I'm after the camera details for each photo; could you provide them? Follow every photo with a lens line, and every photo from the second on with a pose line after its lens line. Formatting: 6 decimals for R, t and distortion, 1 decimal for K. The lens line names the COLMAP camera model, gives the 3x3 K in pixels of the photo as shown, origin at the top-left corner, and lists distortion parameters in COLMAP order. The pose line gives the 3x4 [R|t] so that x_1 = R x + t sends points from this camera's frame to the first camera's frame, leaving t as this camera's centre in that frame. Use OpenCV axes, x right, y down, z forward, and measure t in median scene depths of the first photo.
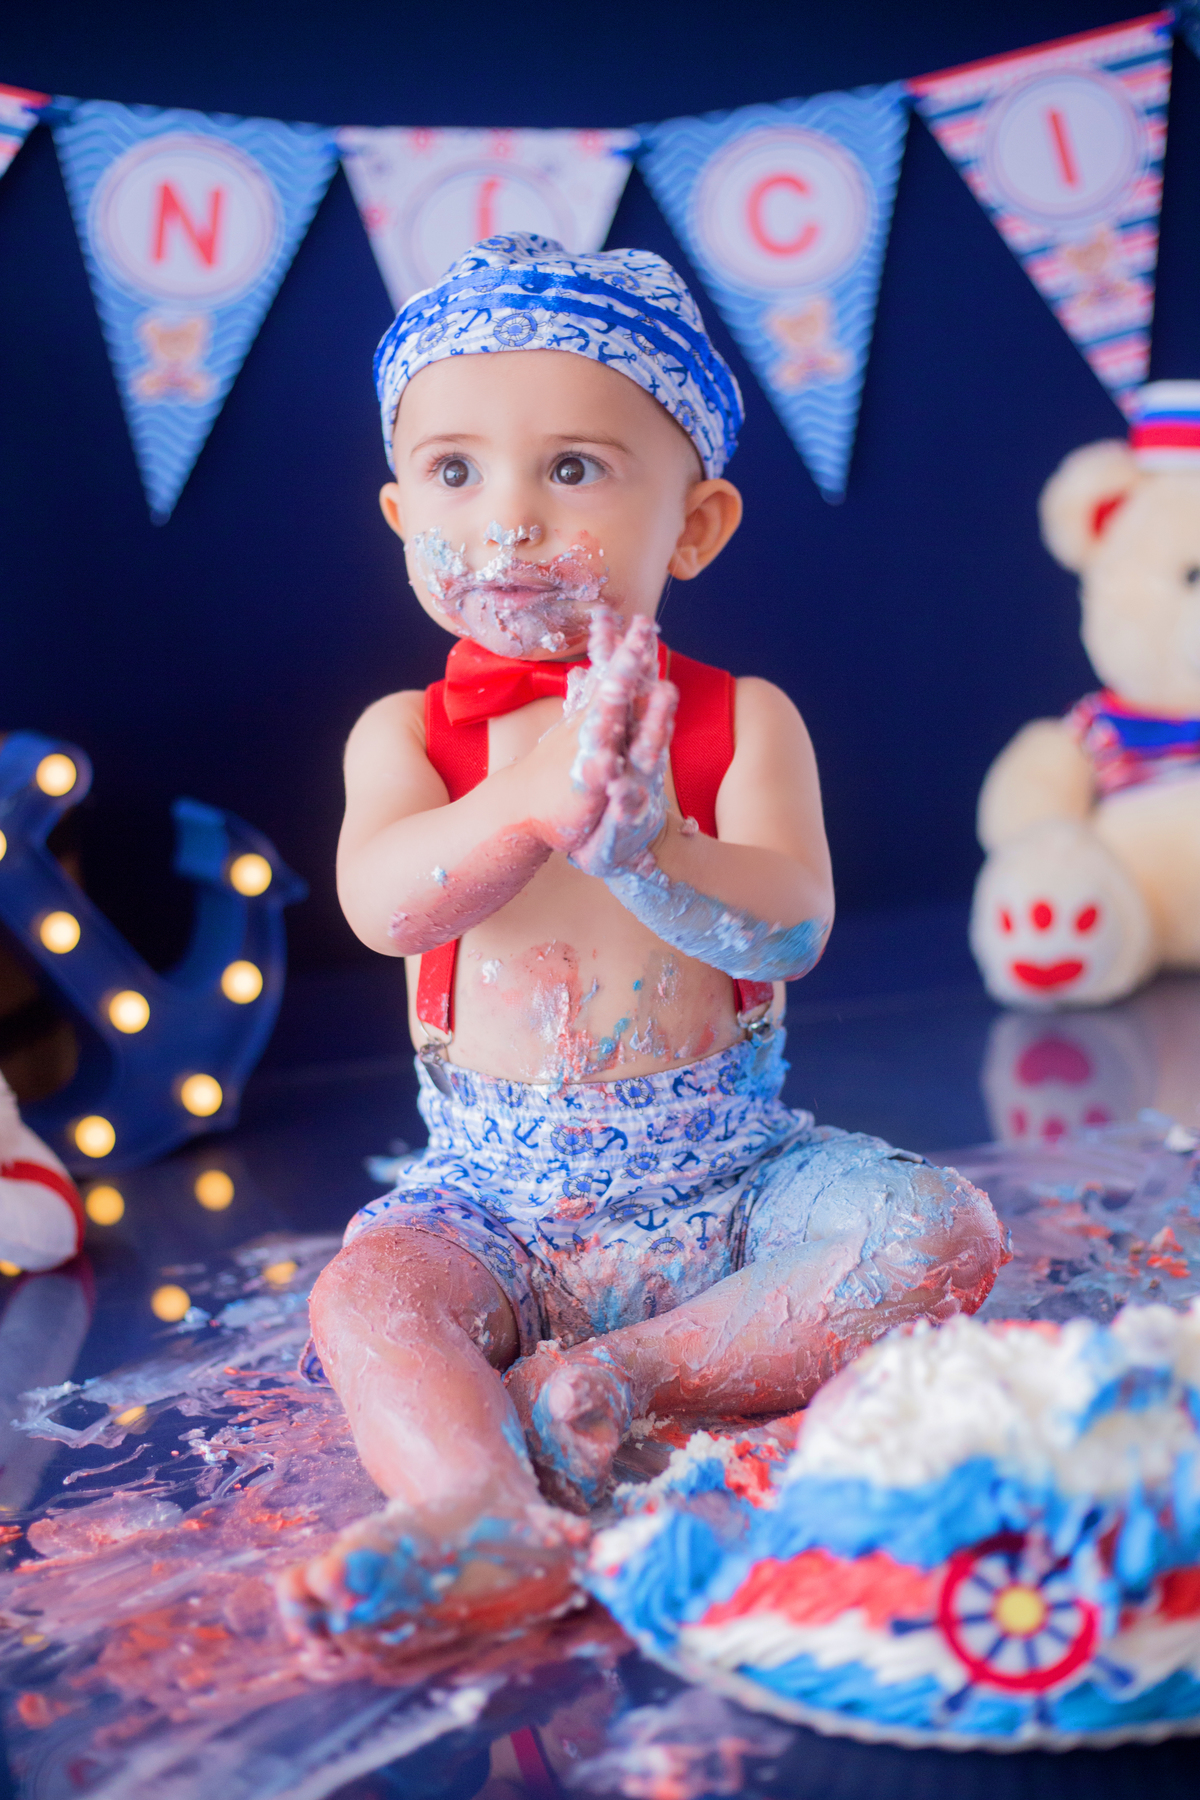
lens RADIAL K [[2716.2, 0, 600.0], [0, 2716.2, 900.0], [0, 0, 1]] dist [-0.086982, -0.180078]
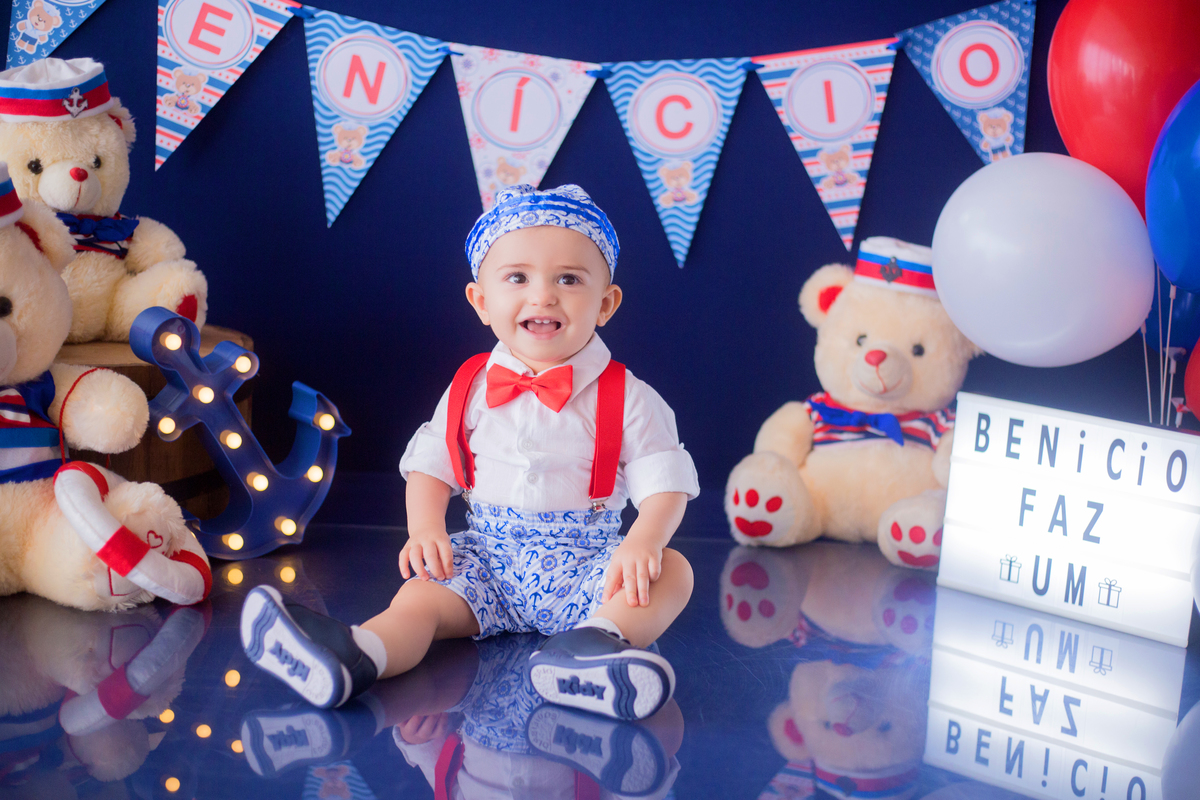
lens RADIAL K [[1798.1, 0, 593.5], [0, 1798.1, 395.2], [0, 0, 1]] dist [-0.108138, -0.061137]
pose [[0.985785, 0.157799, -0.057683, 0.120360], [-0.157784, 0.987462, 0.004835, -0.060367], [0.057722, 0.004335, 0.998323, -0.272603]]
